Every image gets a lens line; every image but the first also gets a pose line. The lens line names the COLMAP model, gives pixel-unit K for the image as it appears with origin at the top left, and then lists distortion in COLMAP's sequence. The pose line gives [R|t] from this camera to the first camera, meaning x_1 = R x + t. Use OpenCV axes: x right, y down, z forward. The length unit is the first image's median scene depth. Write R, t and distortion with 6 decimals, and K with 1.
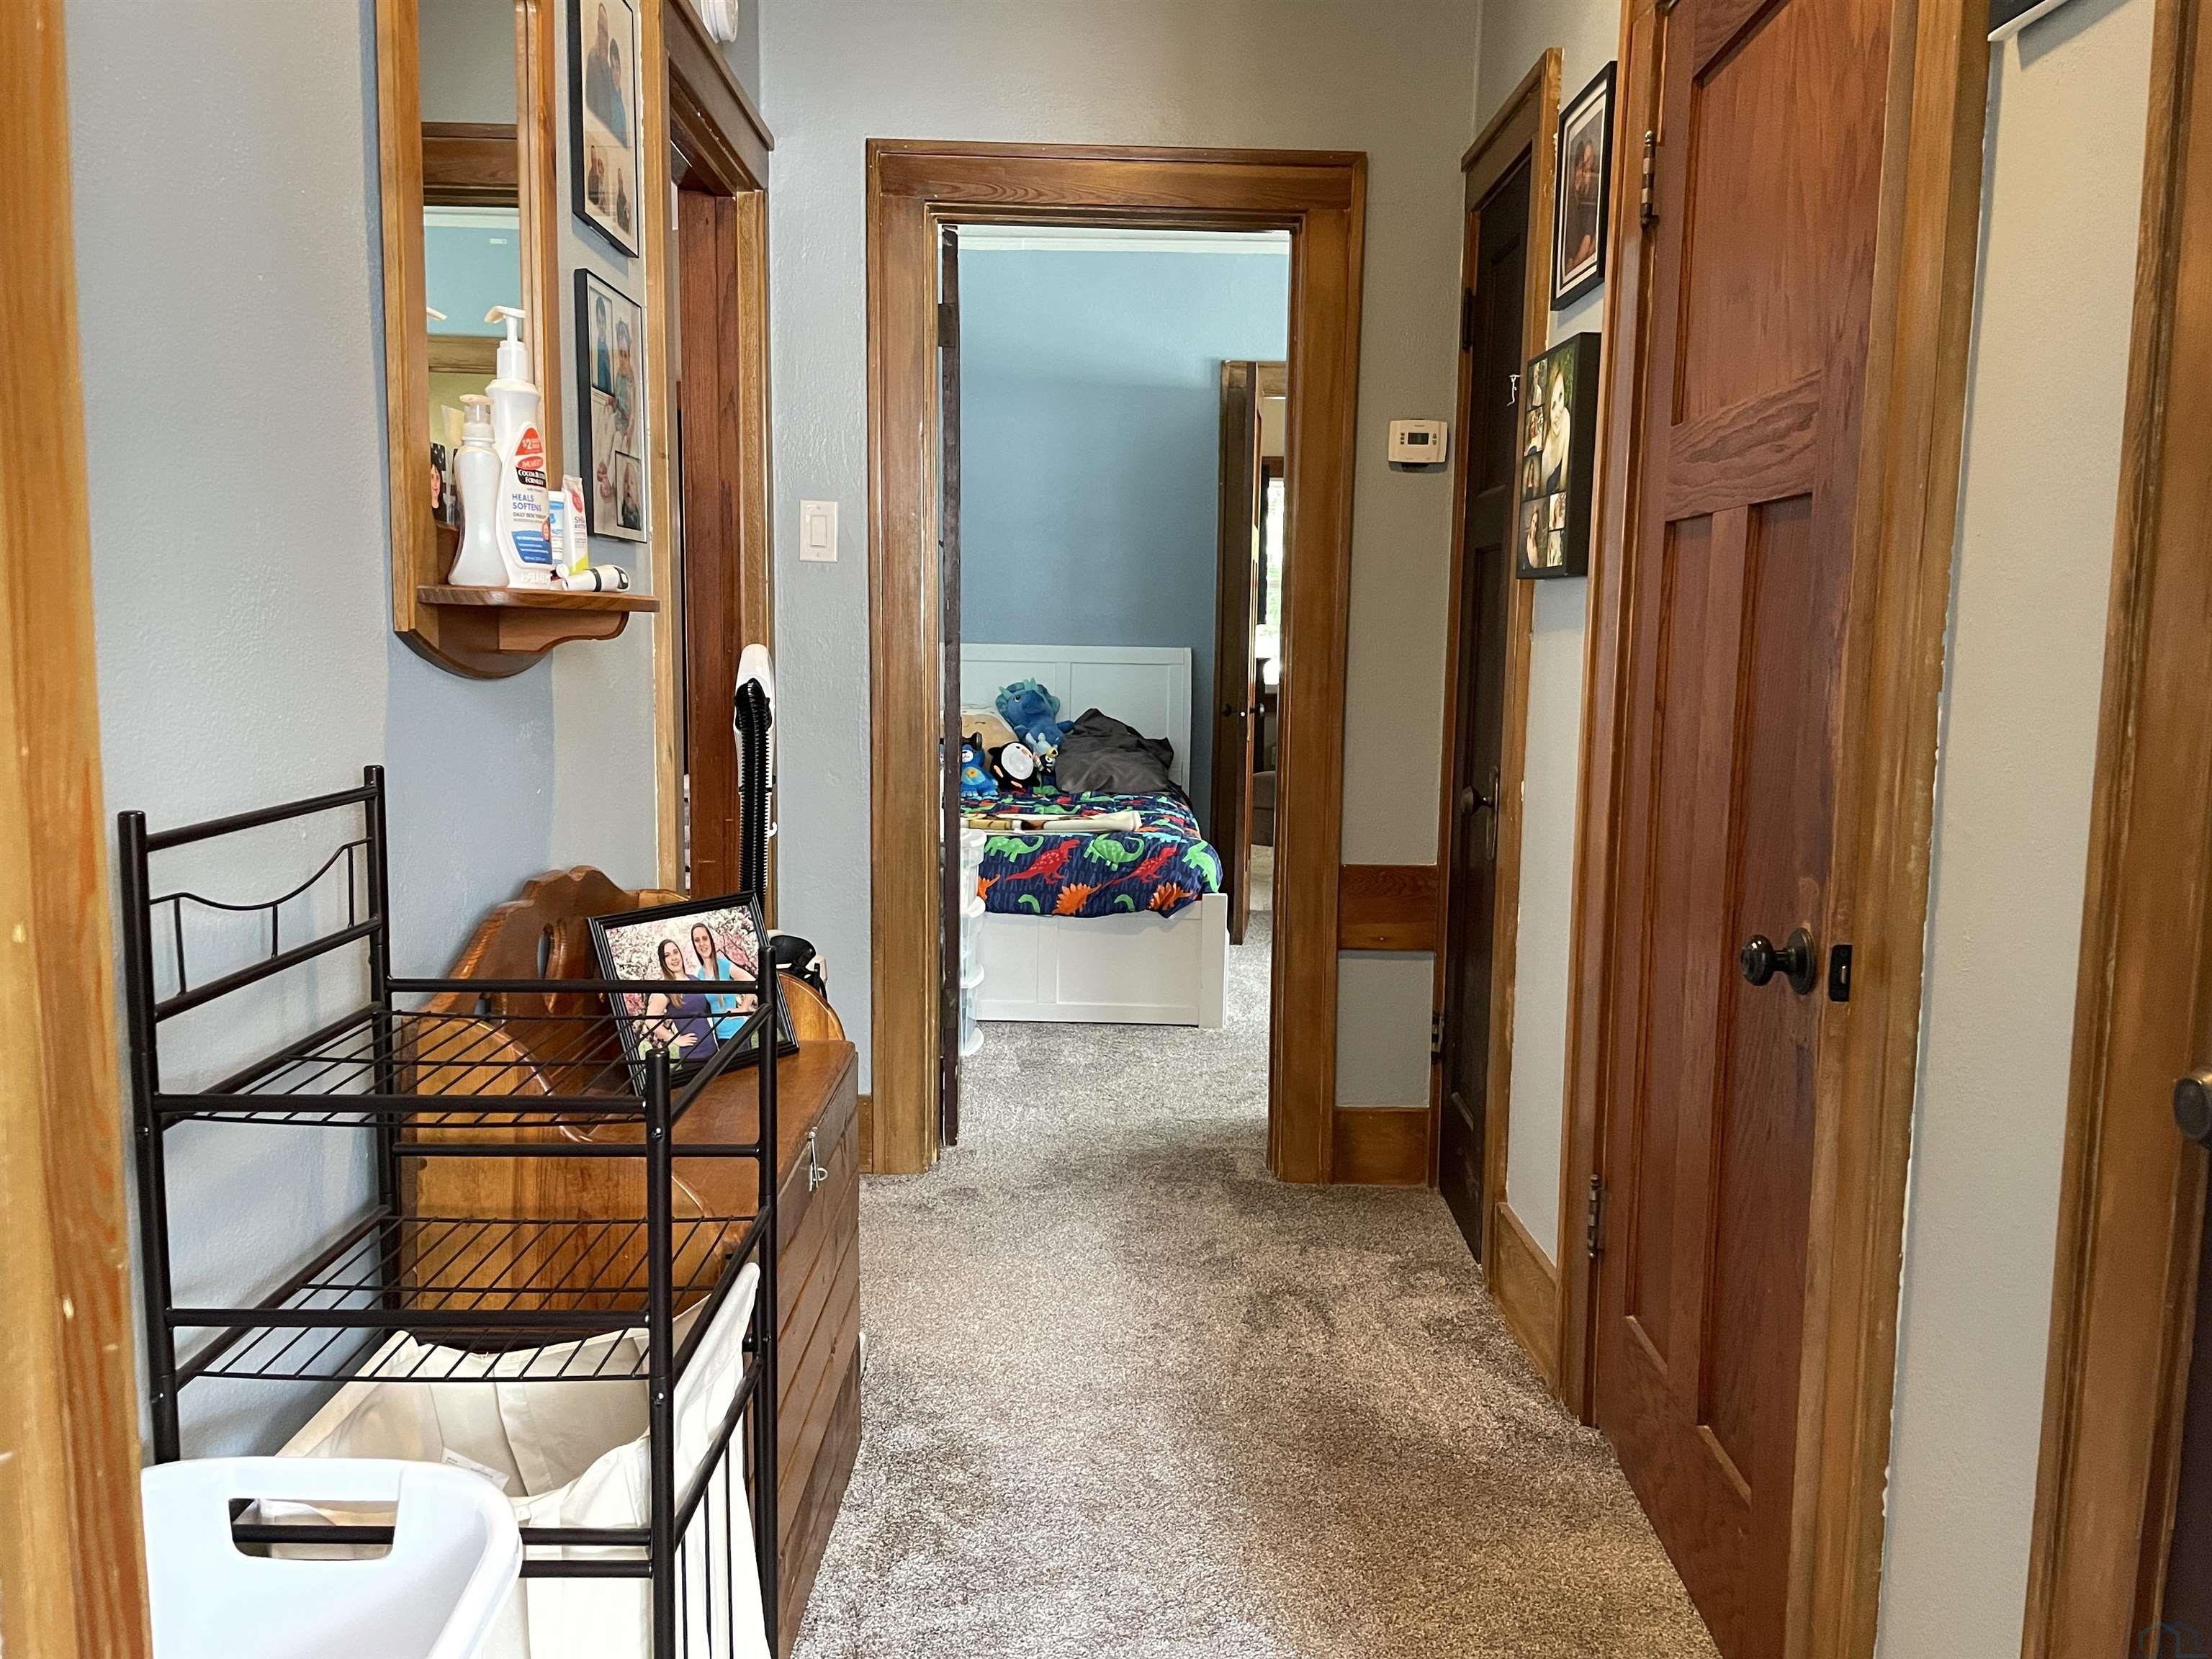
lens RADIAL K [[1647.9, 0, 1115.1], [0, 1647.9, 822.3], [0, 0, 1]] dist [0.083175, -0.111947]
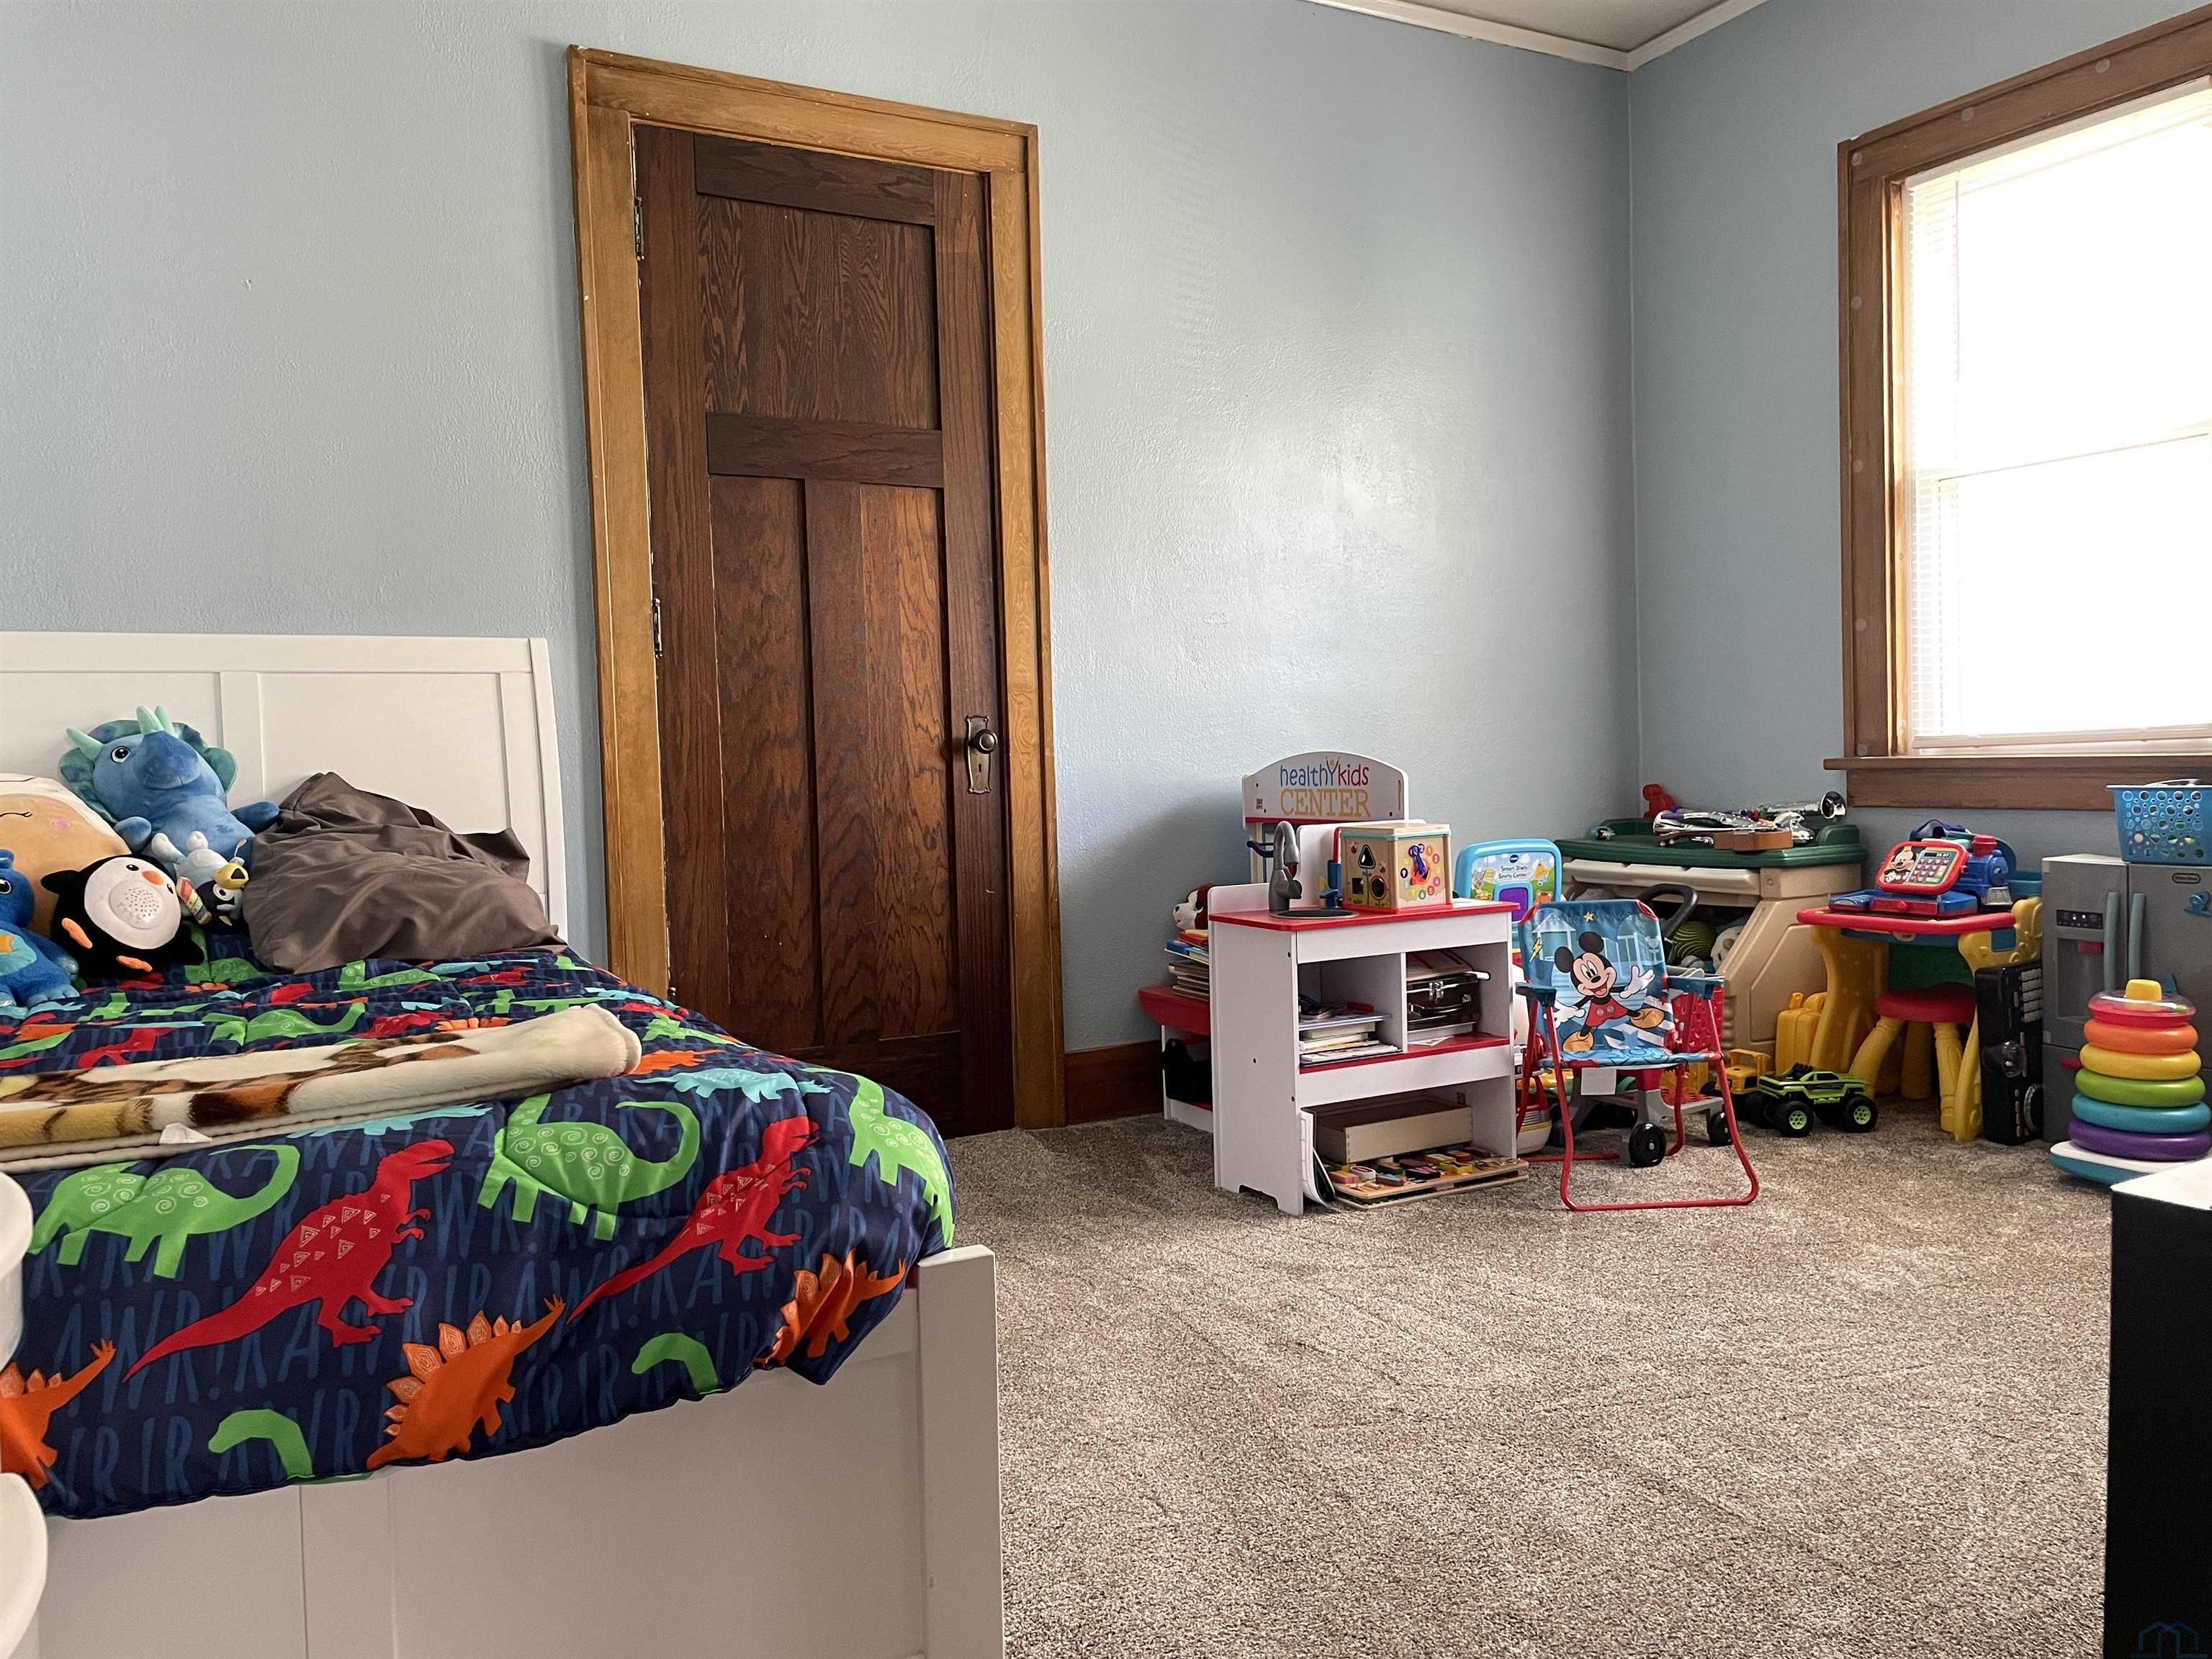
lens RADIAL K [[1647.9, 0, 1115.1], [0, 1647.9, 822.3], [0, 0, 1]] dist [0.083175, -0.111947]
pose [[0.881523, -0.058210, 0.468539, -0.049458], [0.096014, 0.993736, -0.057183, -0.014432], [-0.462275, 0.095395, 0.881590, 0.692762]]
